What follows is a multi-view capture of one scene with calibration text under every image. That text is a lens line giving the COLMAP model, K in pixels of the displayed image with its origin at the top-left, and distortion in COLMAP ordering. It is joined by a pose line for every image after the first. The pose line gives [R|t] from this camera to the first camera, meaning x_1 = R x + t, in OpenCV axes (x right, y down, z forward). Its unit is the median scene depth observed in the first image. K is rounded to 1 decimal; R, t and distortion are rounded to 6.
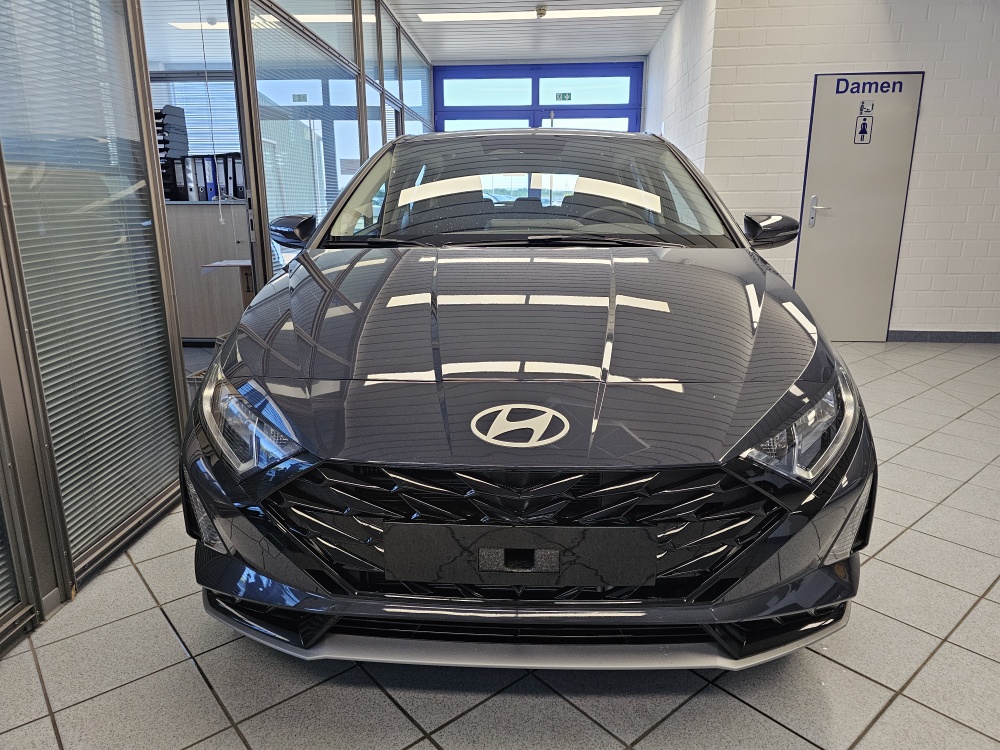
lens RADIAL K [[662.9, 0, 502.9], [0, 662.9, 376.4], [0, 0, 1]] dist [0.061463, -0.067142]
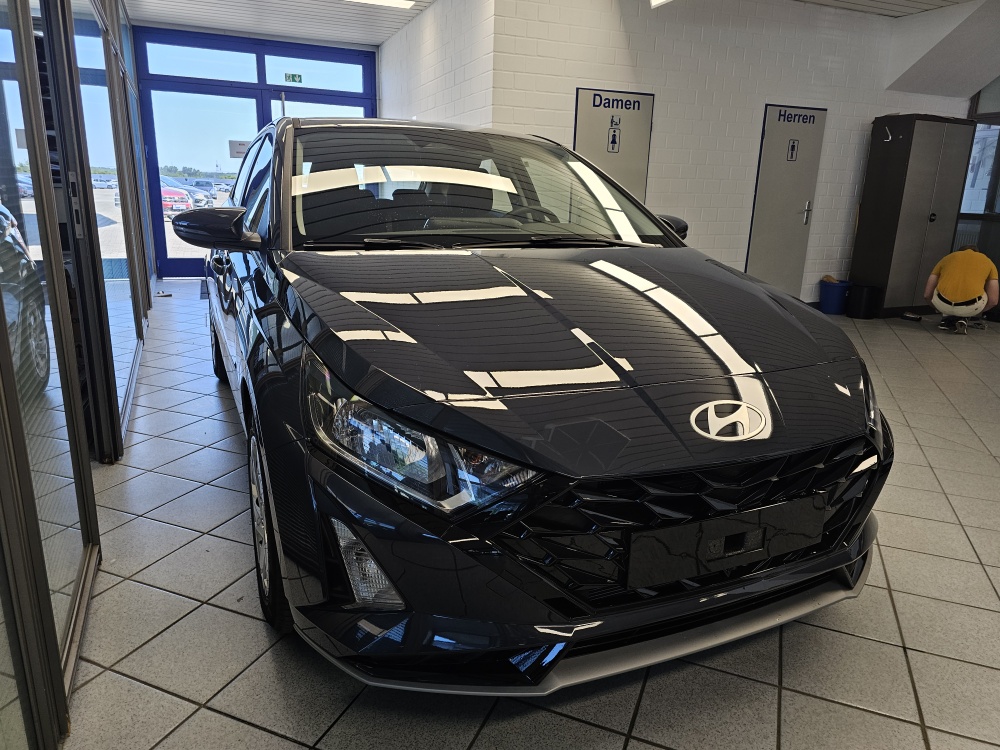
lens RADIAL K [[673.7, 0, 501.5], [0, 673.7, 371.6], [0, 0, 1]] dist [0.036944, -0.038738]
pose [[0.894503, -0.085880, 0.438735, -0.184623], [0.083038, 0.996215, 0.025704, -0.015081], [-0.439282, 0.013440, 0.898249, 0.041405]]
